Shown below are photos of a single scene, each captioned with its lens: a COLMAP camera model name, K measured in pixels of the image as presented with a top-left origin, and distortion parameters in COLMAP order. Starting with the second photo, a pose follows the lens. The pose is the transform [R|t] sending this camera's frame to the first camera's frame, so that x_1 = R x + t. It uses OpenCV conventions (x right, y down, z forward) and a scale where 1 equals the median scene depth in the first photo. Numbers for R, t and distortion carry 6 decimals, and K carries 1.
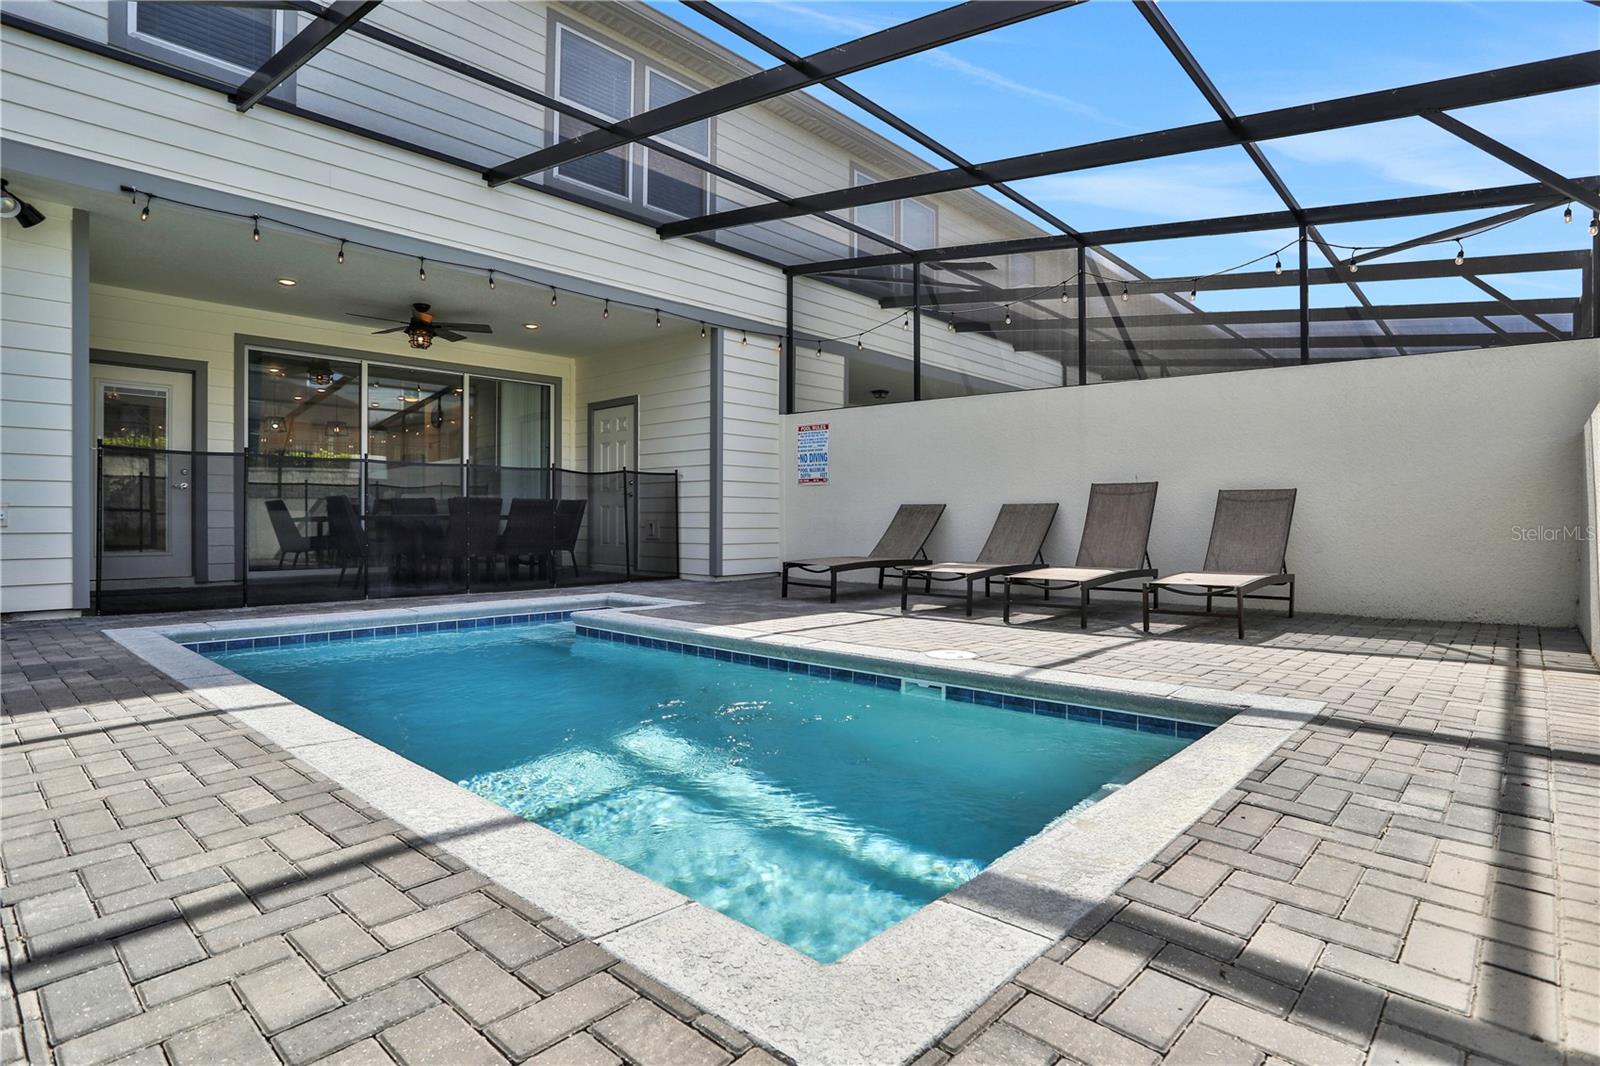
lens RADIAL K [[830.9, 0, 790.9], [0, 830.9, 528.9], [0, 0, 1]] dist [-0.049074, 0.012236]
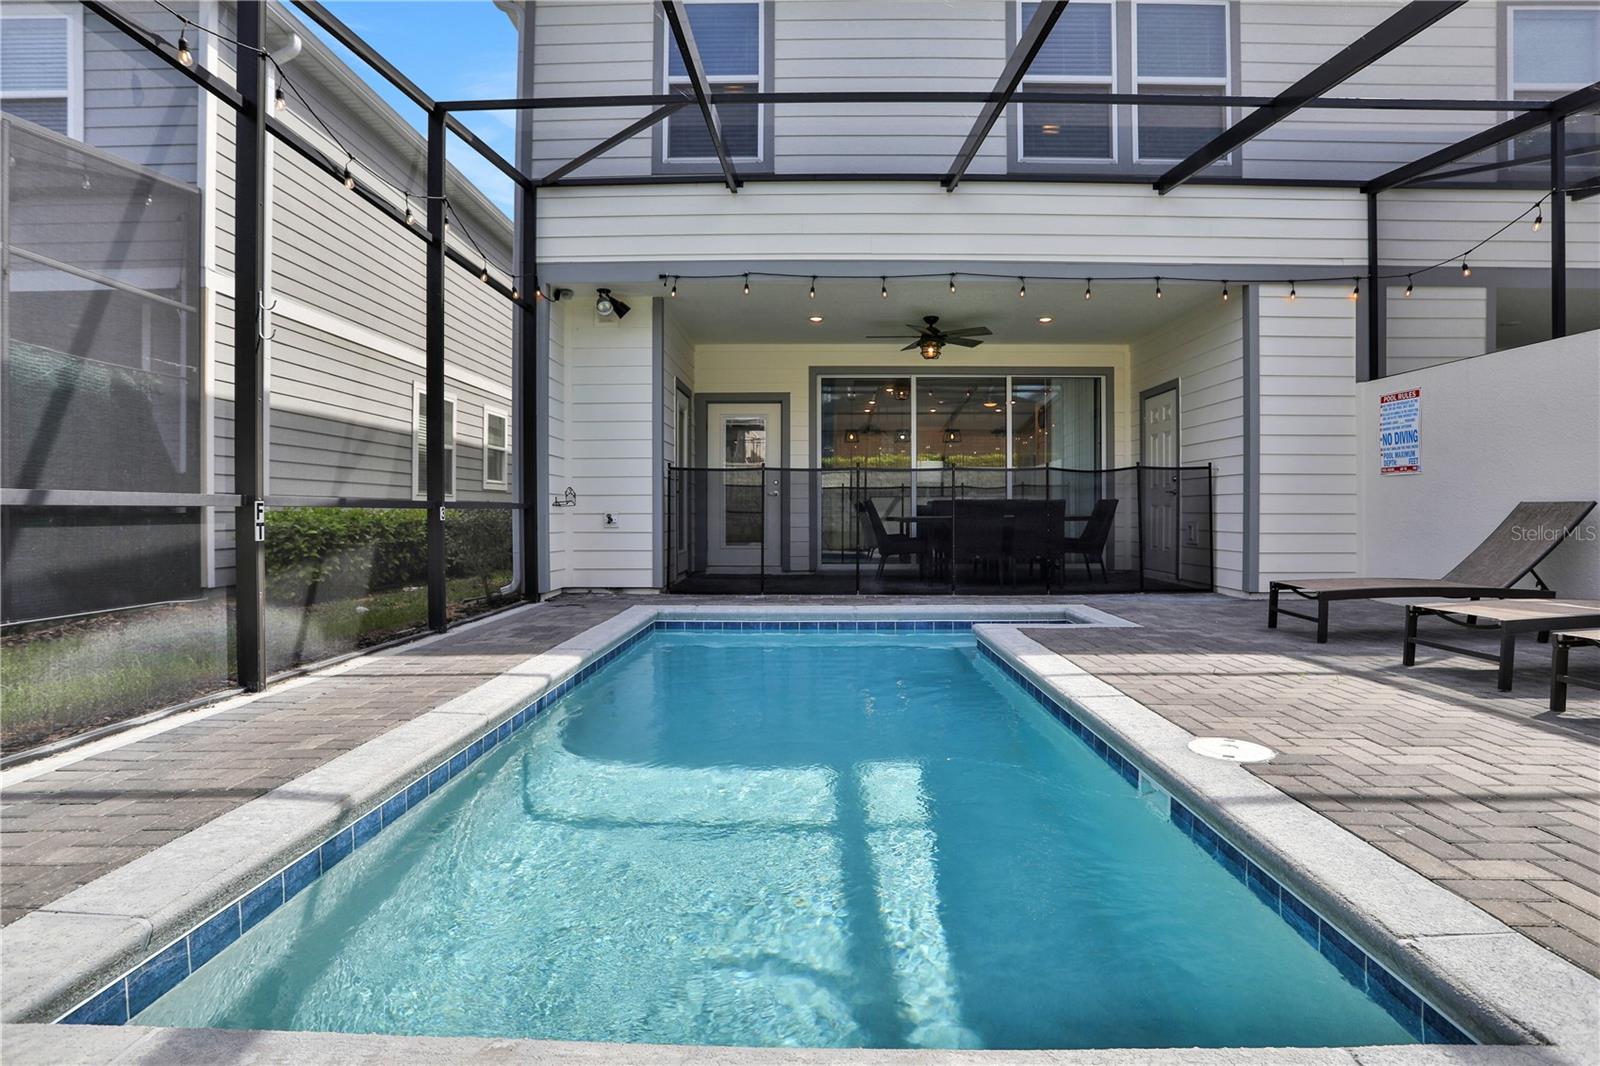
lens RADIAL K [[830.9, 0, 799.3], [0, 830.9, 519.3], [0, 0, 1]] dist [-0.049074, 0.012236]
pose [[0.676037, 0.002667, -0.736863, 0.198697], [-0.006574, 0.999975, -0.002412, -0.009596], [0.736838, 0.006475, 0.676038, 0.142108]]
